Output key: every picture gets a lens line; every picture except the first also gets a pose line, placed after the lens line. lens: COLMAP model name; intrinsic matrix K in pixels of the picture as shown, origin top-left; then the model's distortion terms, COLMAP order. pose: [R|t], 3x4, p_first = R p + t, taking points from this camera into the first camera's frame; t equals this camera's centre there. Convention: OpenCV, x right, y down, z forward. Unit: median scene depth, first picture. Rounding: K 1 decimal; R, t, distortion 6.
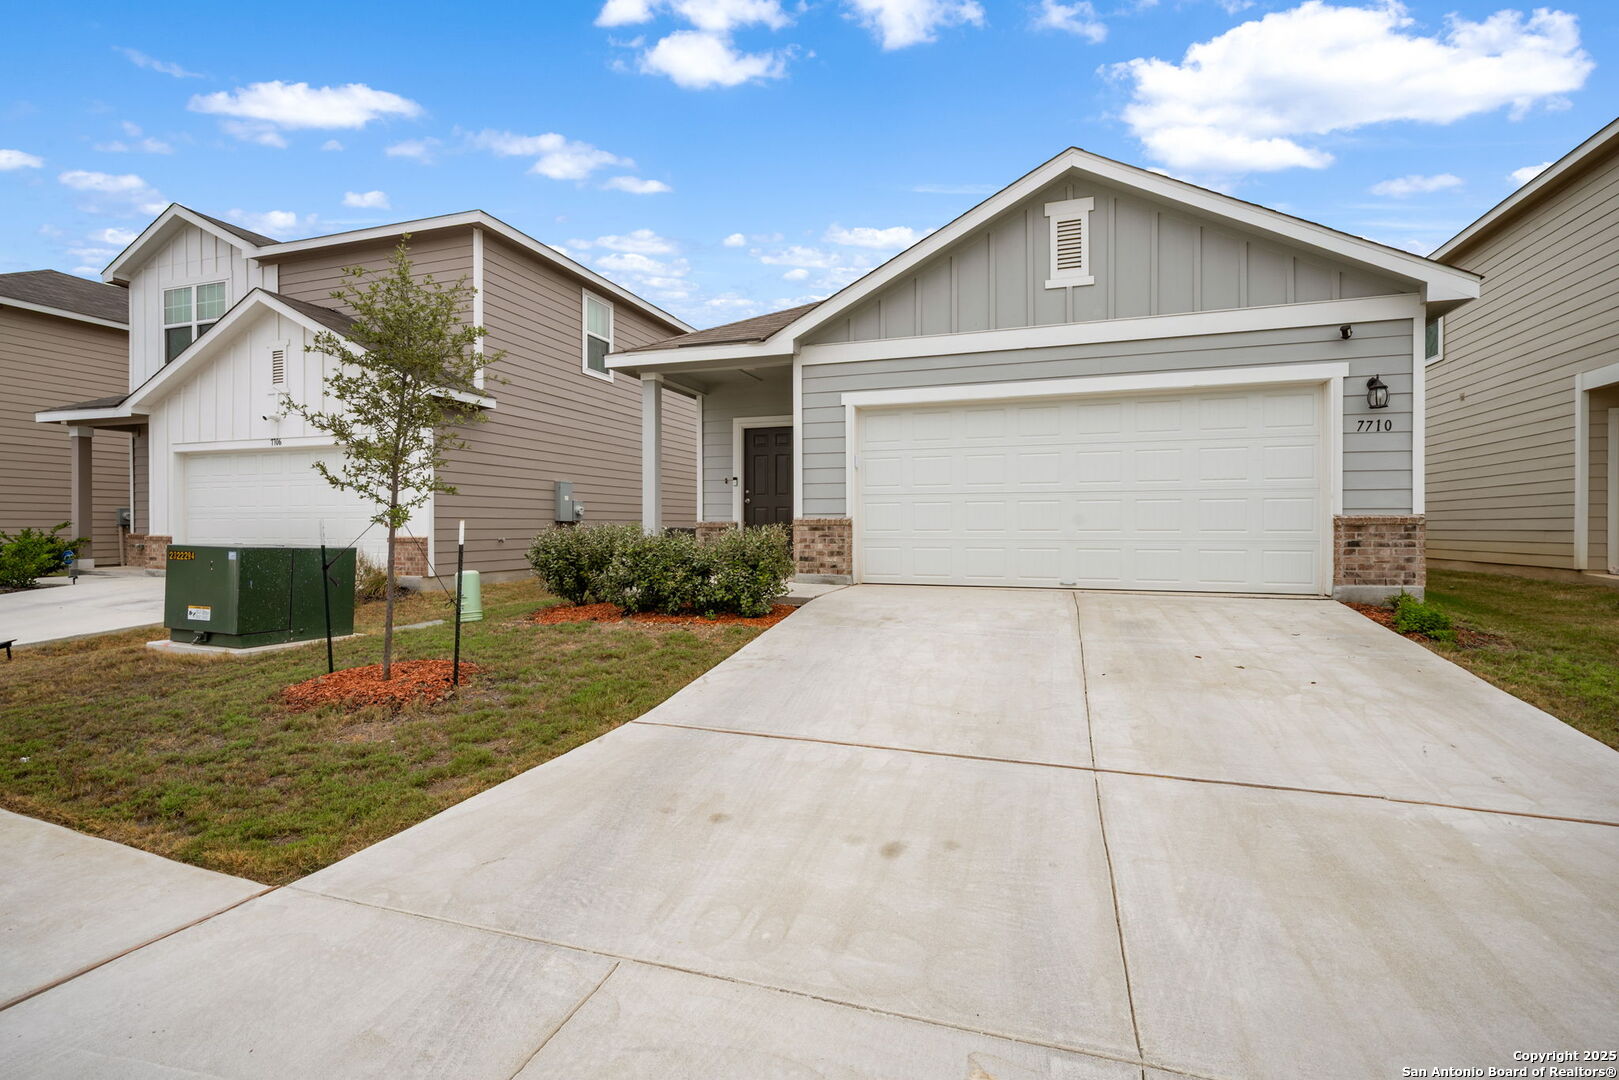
lens RADIAL K [[737.0, 0, 809.5], [0, 737.0, 540.0], [0, 0, 1]] dist [-0.000428, 0.000317]
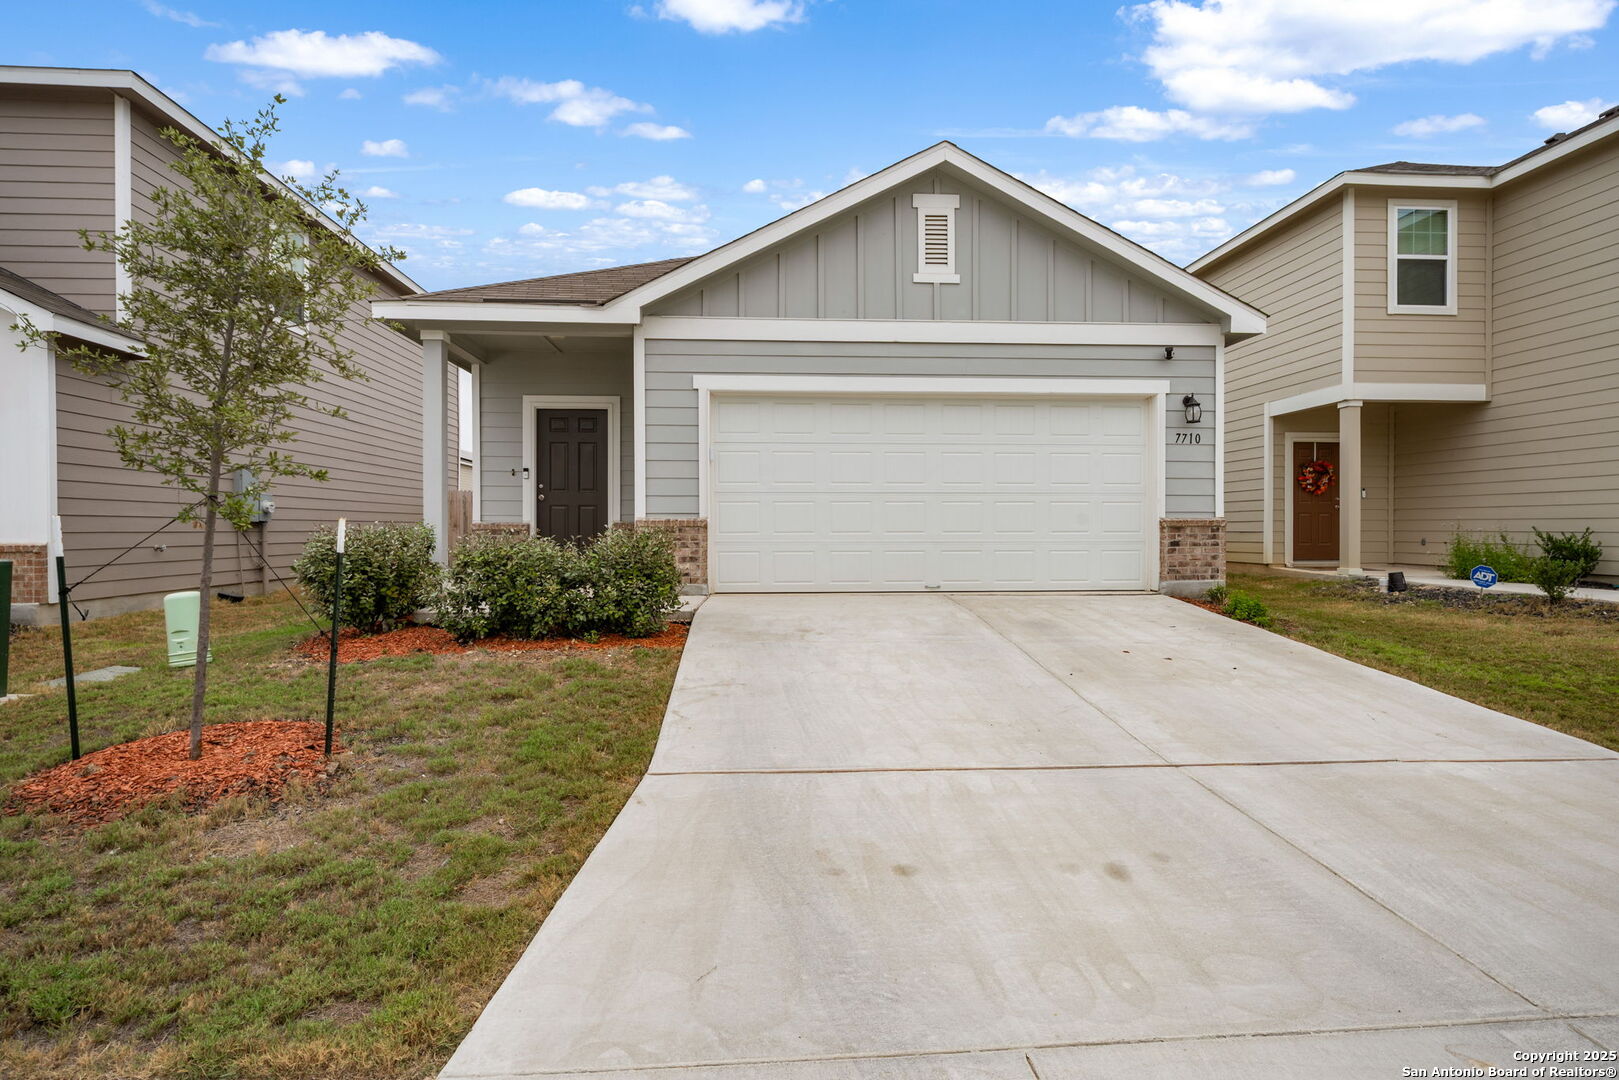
lens RADIAL K [[816.9, 0, 809.5], [0, 816.9, 540.0], [0, 0, 1]] dist [0.000984, -0.000458]
pose [[0.922171, -0.005451, 0.386745, -0.248102], [0.007833, 0.999959, -0.004586, 0.001131], [-0.386704, 0.007258, 0.922175, 0.075115]]
